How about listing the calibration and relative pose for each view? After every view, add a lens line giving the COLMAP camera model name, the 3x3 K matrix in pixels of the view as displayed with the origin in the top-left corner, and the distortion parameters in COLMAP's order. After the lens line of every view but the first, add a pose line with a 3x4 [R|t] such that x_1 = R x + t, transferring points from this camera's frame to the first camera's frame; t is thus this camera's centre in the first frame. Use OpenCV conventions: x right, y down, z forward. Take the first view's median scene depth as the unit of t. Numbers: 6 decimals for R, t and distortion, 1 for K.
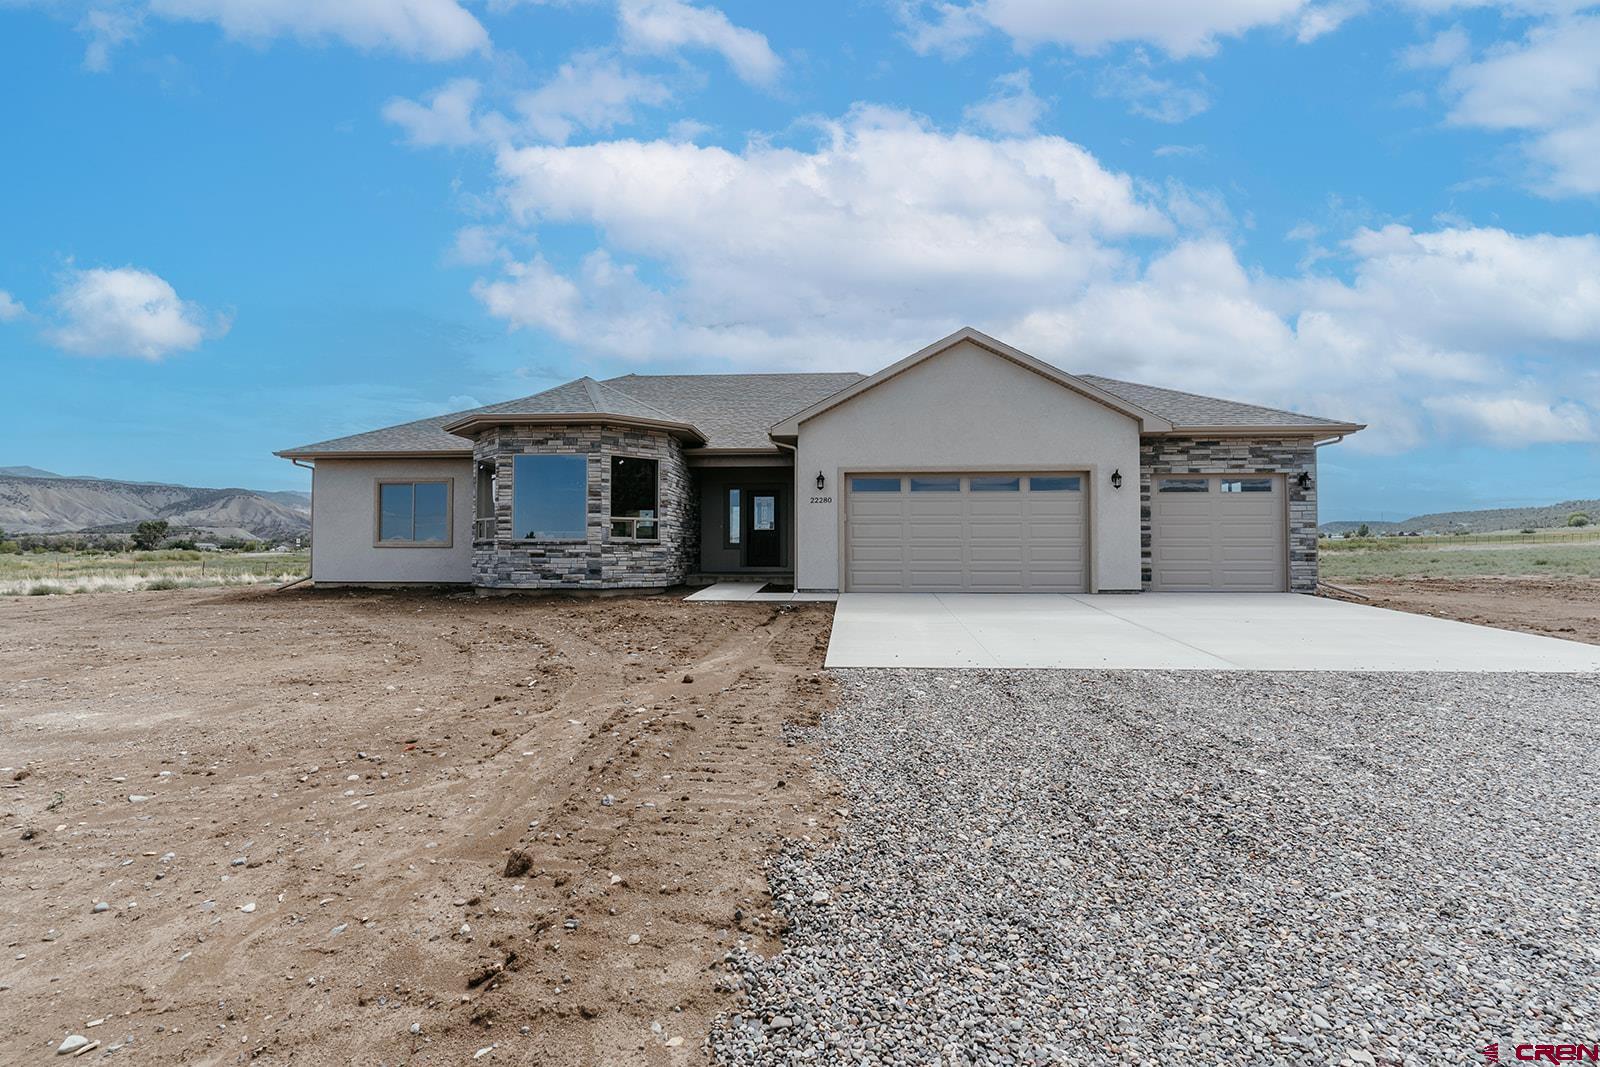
lens RADIAL K [[749.4, 0, 804.3], [0, 749.4, 523.5], [0, 0, 1]] dist [-0.013571, 0.001274]
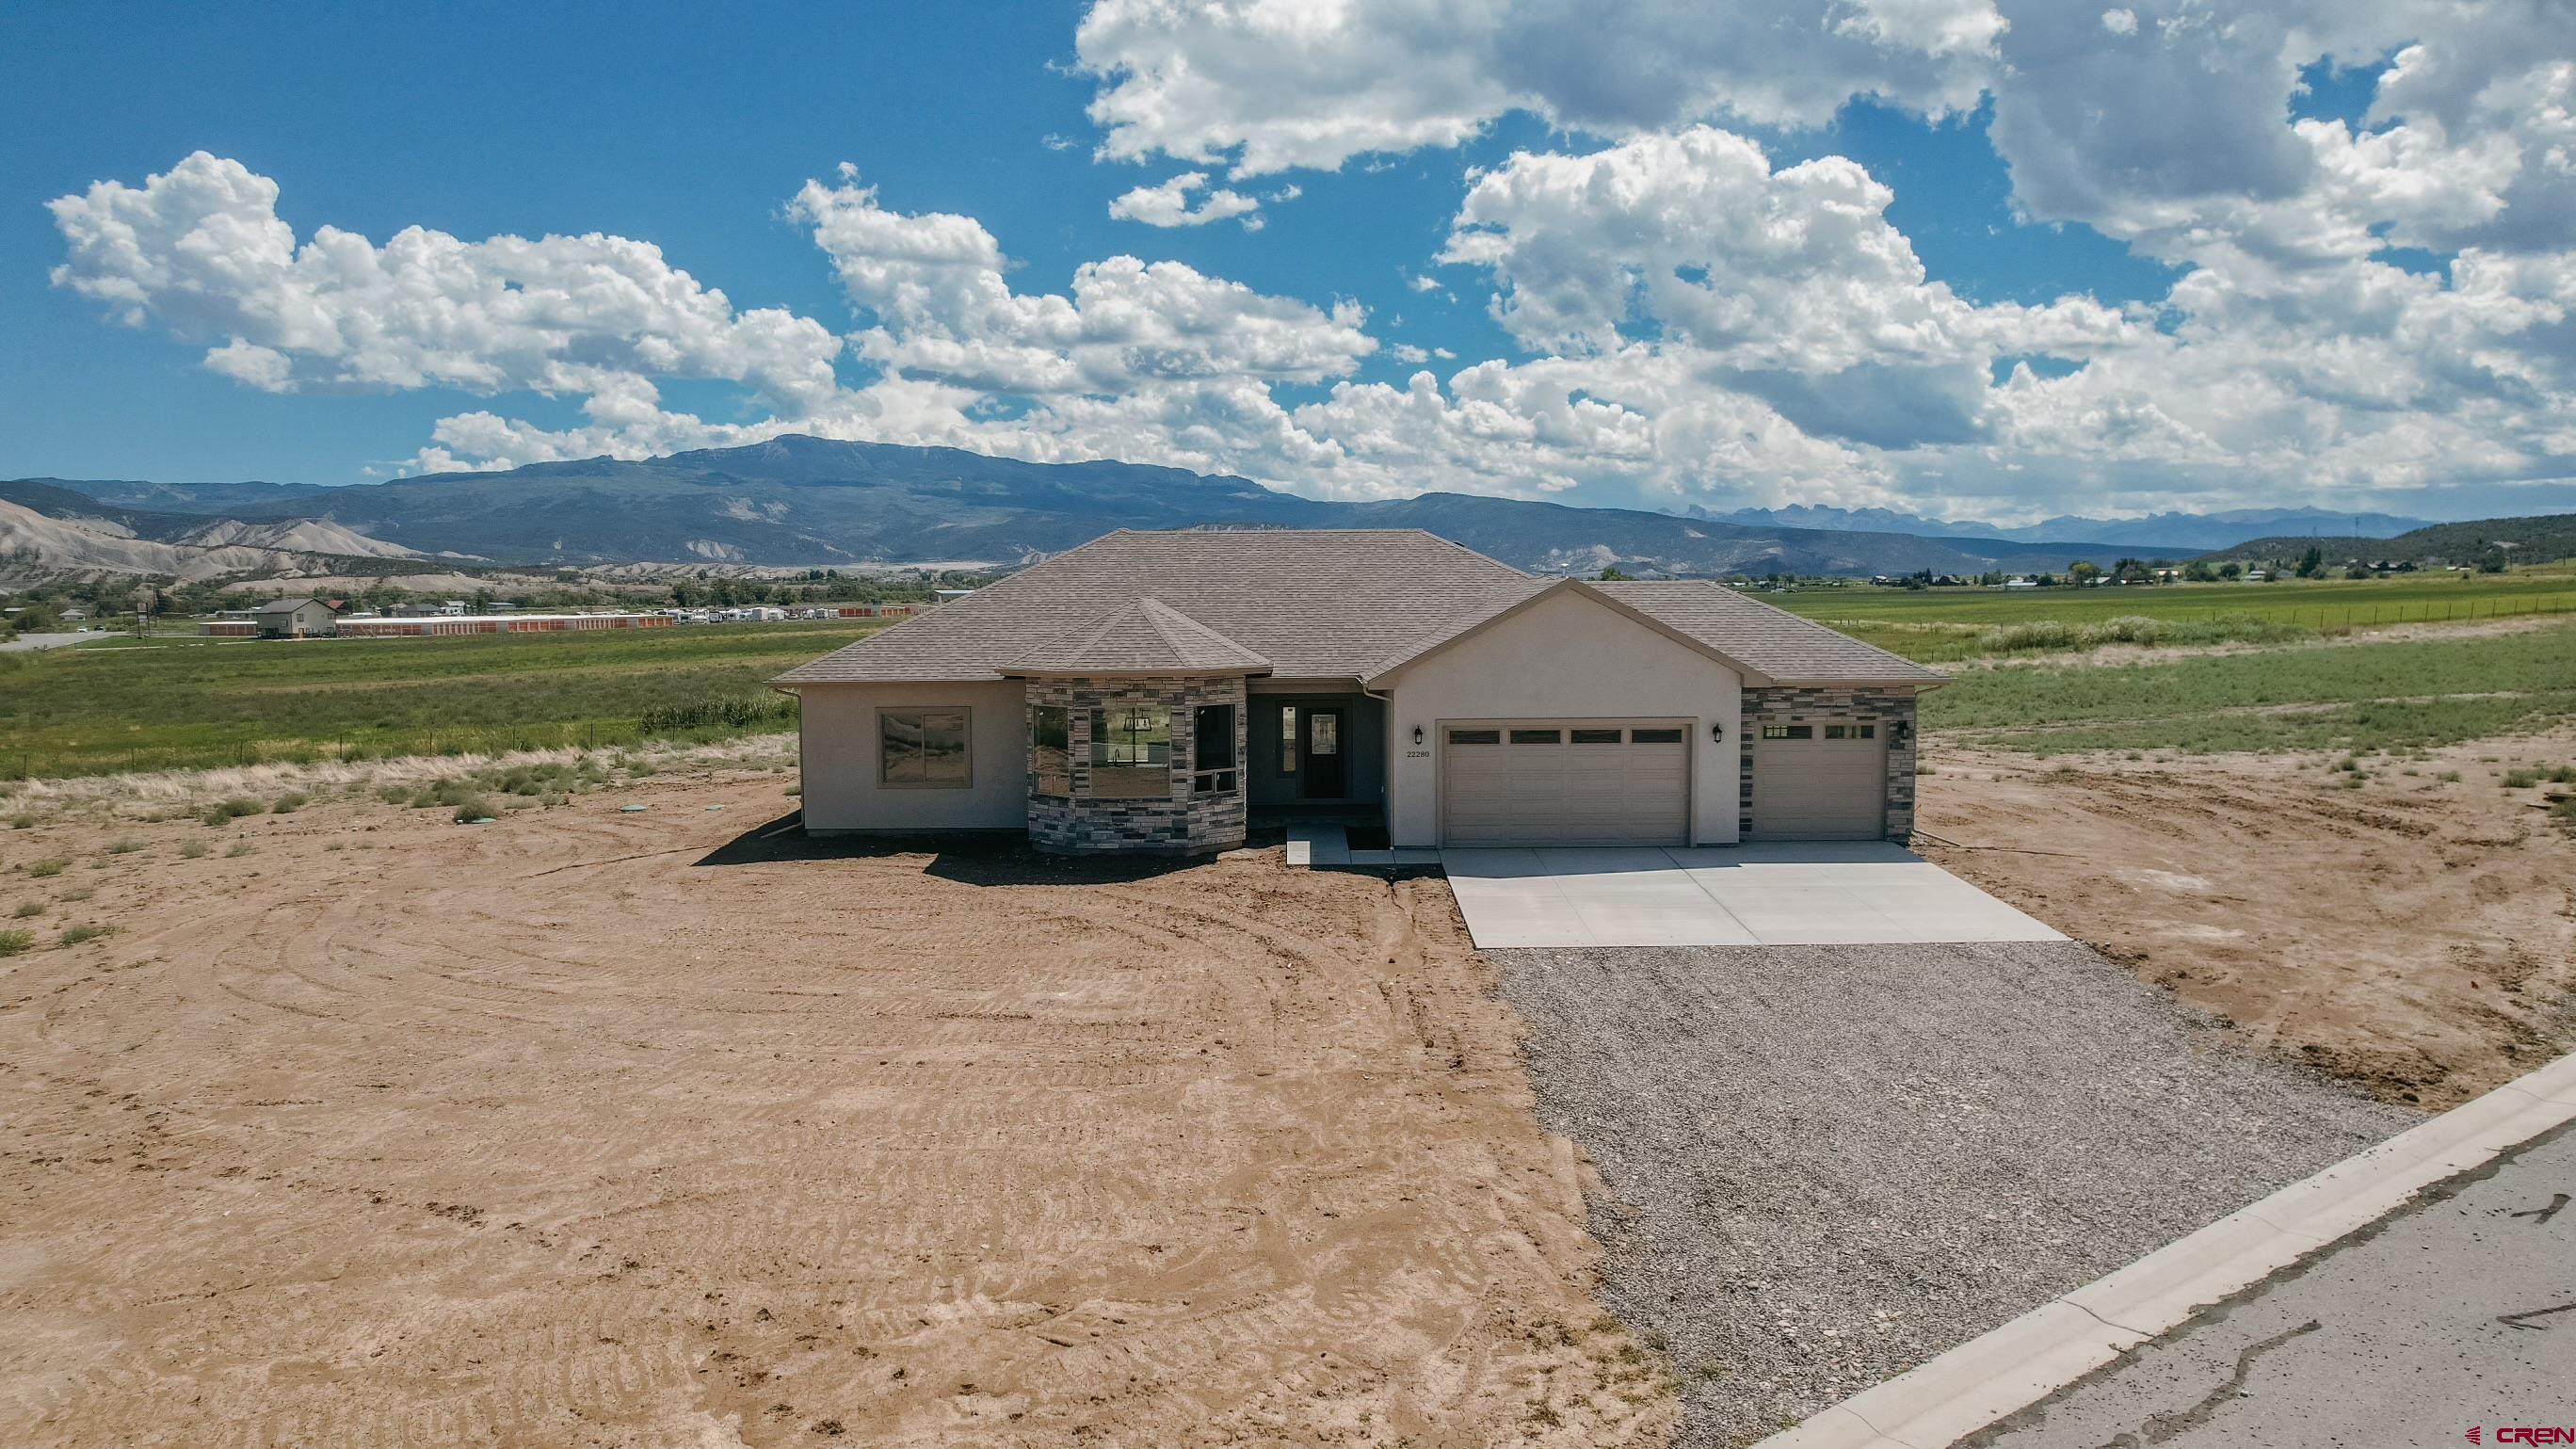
lens RADIAL K [[1606.6, 0, 1281.0], [0, 1606.6, 671.7], [0, 0, 1]] dist [-0.054834, 0.031956]
pose [[0.998355, -0.012472, 0.055953, -0.269576], [0.007848, 0.996592, 0.082114, -0.309107], [-0.056787, -0.081540, 0.995051, -1.041381]]
